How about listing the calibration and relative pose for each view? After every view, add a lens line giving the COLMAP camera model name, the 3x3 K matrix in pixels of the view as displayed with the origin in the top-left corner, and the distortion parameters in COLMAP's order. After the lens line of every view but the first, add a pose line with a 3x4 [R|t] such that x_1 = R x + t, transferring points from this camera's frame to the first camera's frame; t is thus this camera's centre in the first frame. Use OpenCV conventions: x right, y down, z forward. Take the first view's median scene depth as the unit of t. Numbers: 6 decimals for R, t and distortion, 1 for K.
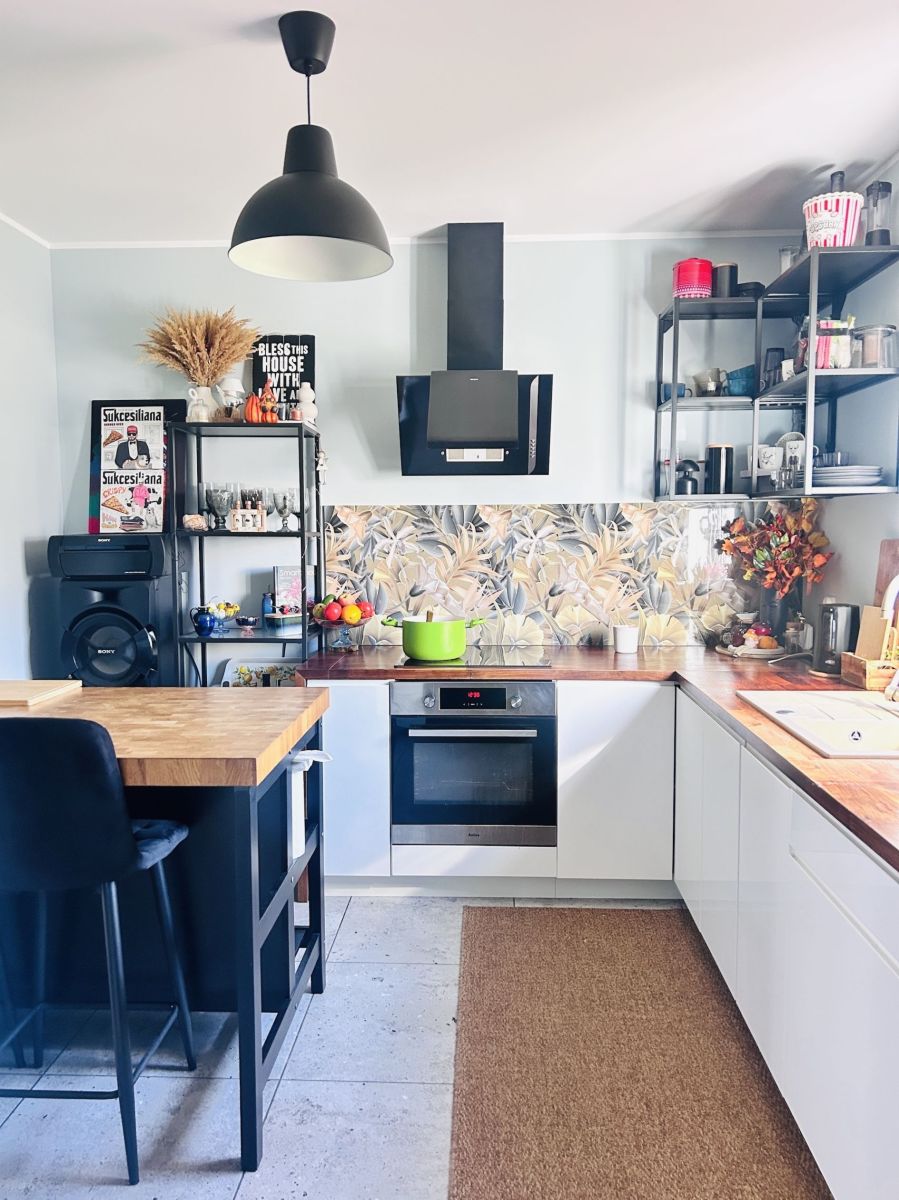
lens RADIAL K [[934.8, 0, 449.9], [0, 934.8, 598.8], [0, 0, 1]] dist [0.075652, -0.075084]
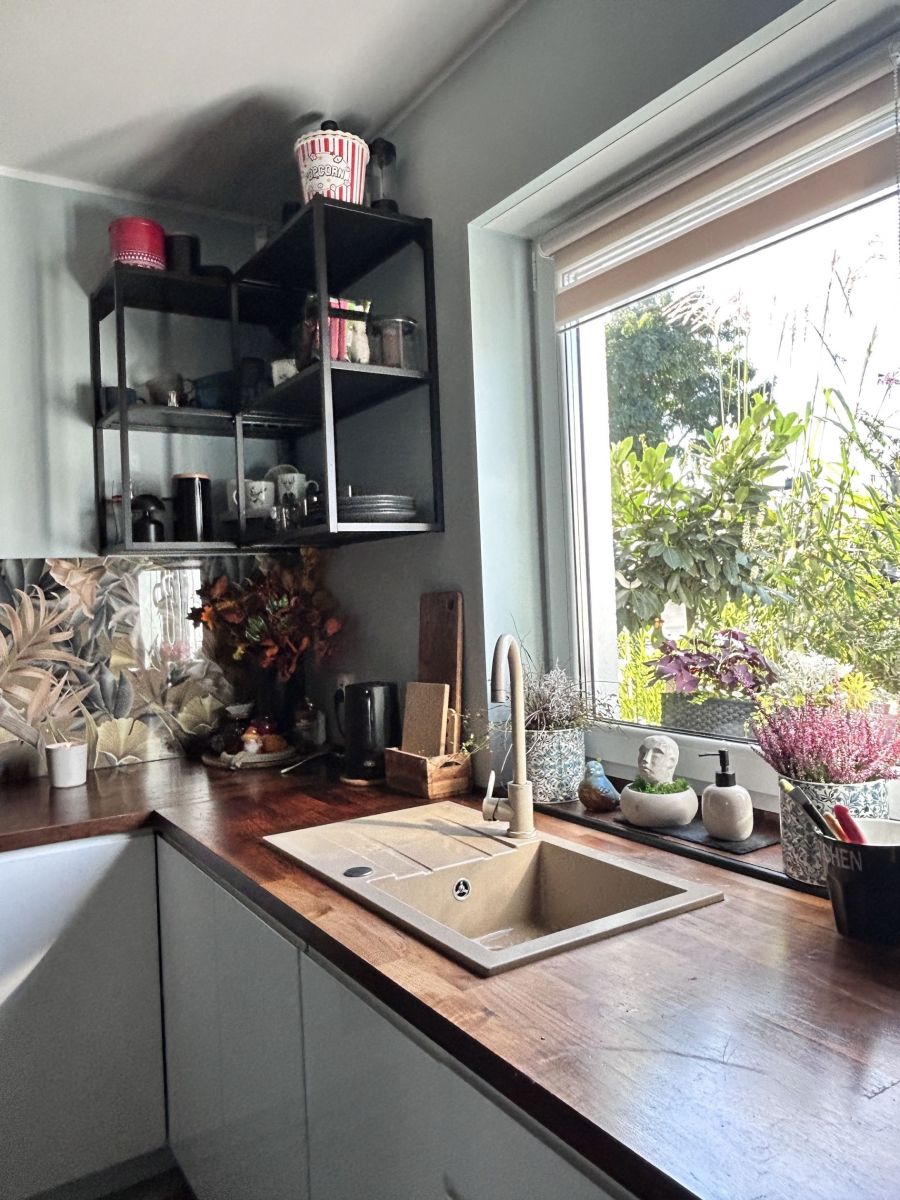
lens RADIAL K [[862.9, 0, 454.9], [0, 862.9, 589.8], [0, 0, 1]] dist [-0.007674, 0.008404]
pose [[0.811232, -0.028124, 0.584047, 0.061240], [0.085985, 0.993722, -0.071582, -0.011370], [-0.578367, 0.108289, 0.808557, 0.353586]]
